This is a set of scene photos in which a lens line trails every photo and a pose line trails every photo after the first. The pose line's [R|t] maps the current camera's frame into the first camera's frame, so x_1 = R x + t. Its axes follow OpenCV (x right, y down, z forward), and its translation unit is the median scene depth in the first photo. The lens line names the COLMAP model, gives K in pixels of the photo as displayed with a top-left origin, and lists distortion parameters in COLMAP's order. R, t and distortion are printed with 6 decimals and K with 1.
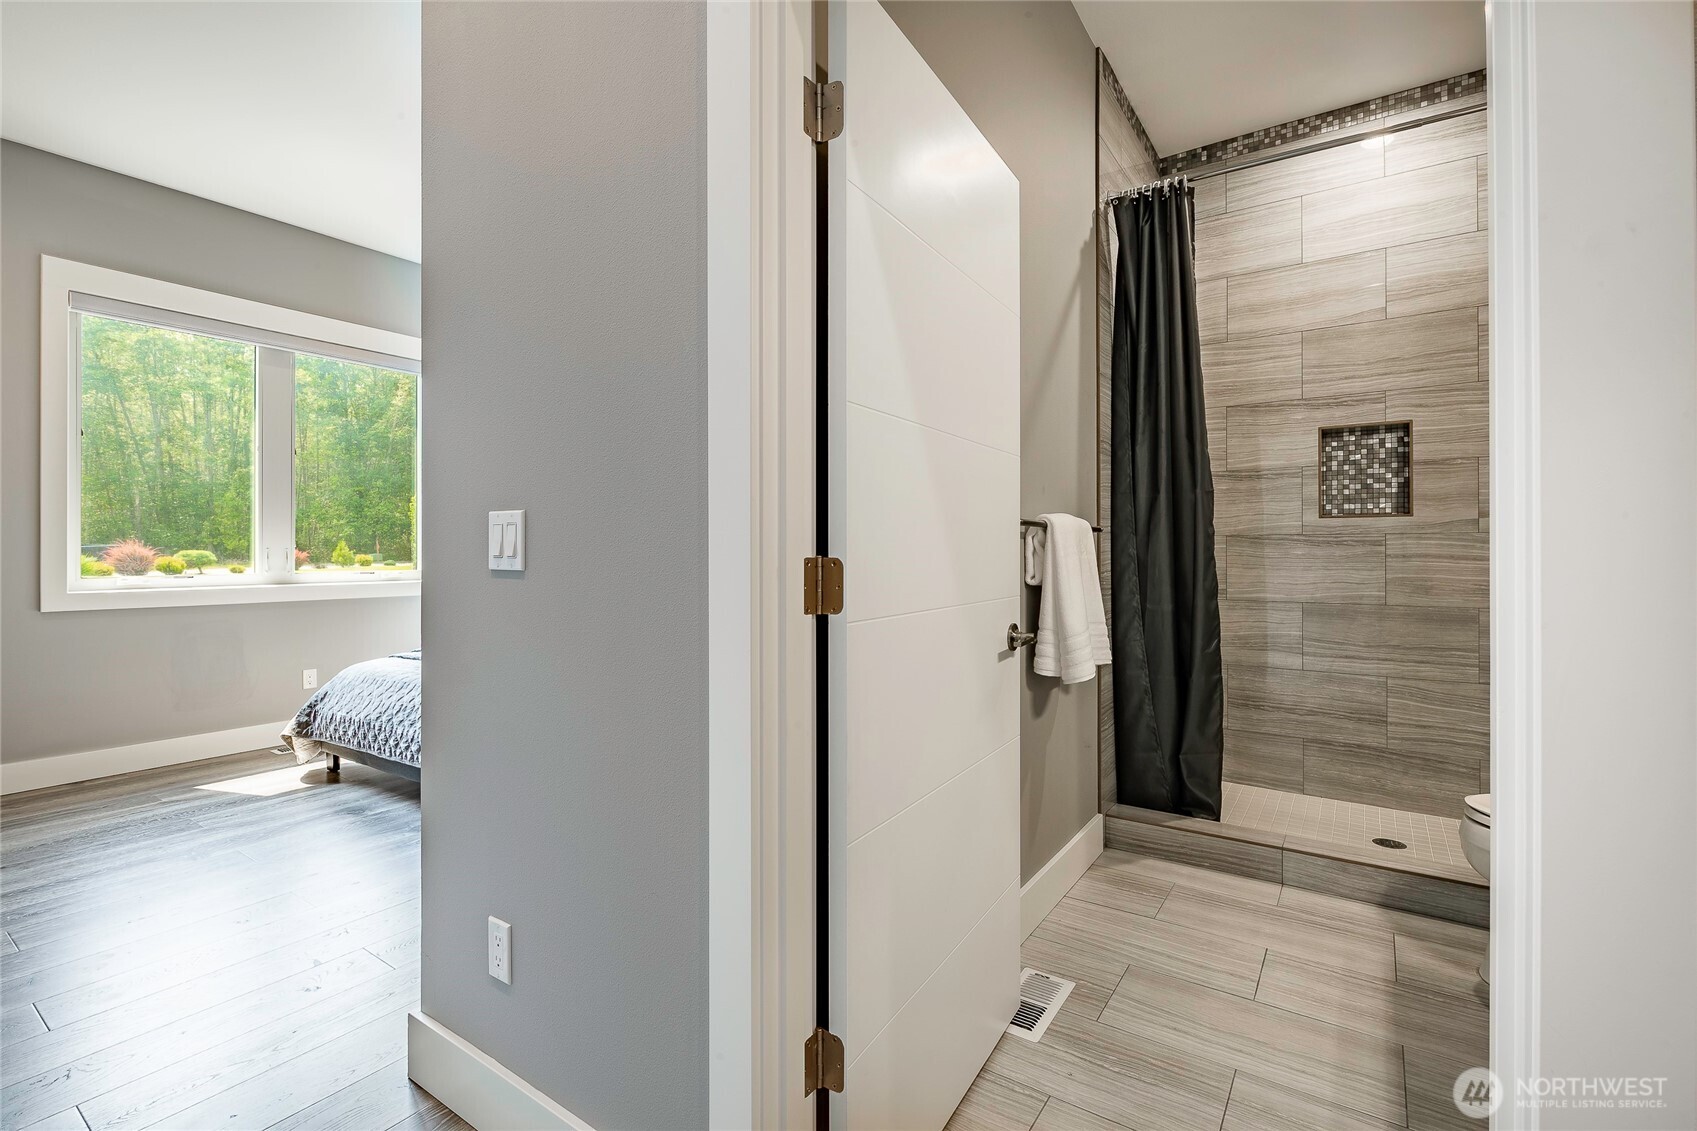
lens RADIAL K [[746.3, 0, 851.3], [0, 746.3, 550.7], [0, 0, 1]] dist [0.000529, -0.000243]
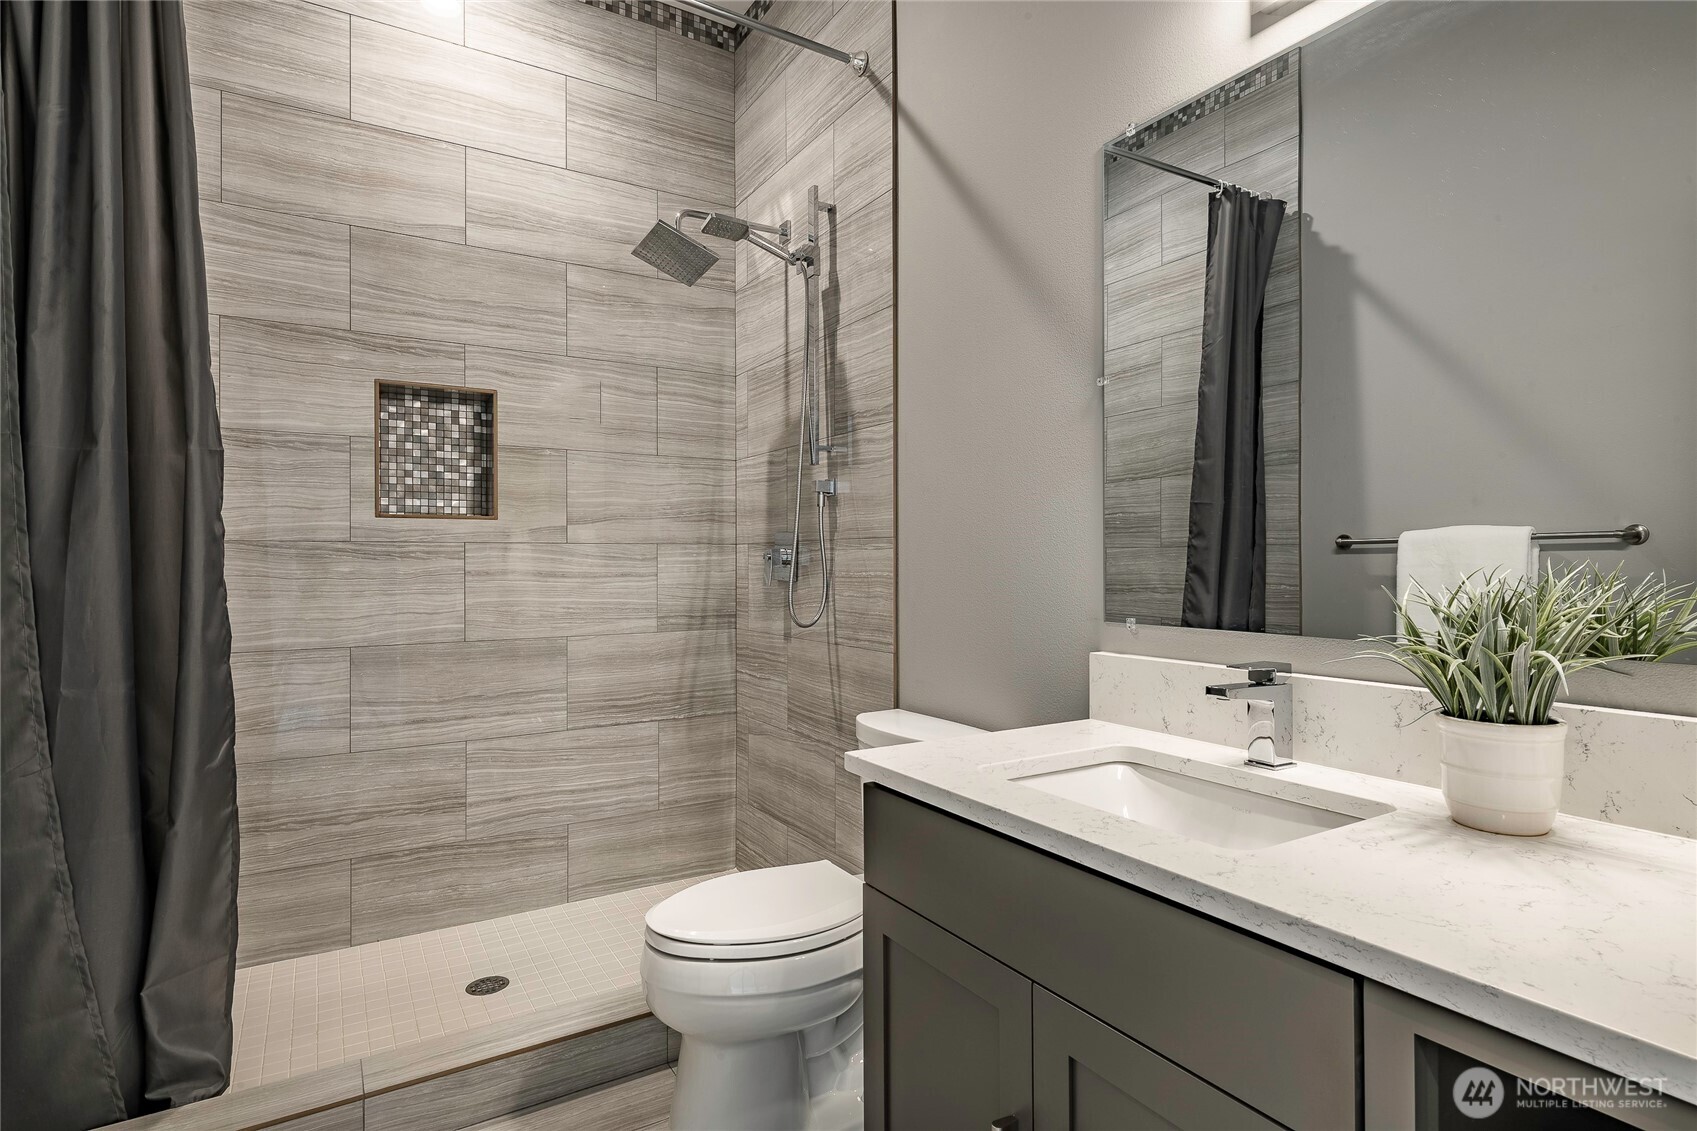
lens RADIAL K [[875.4, 0, 852.3], [0, 875.4, 555.9], [0, 0, 1]] dist [0.009287, -0.004681]
pose [[0.409450, 0.004578, 0.912321, 0.093770], [0.002535, 0.999978, -0.006155, -0.003489], [-0.912329, 0.004833, 0.409430, 0.302062]]
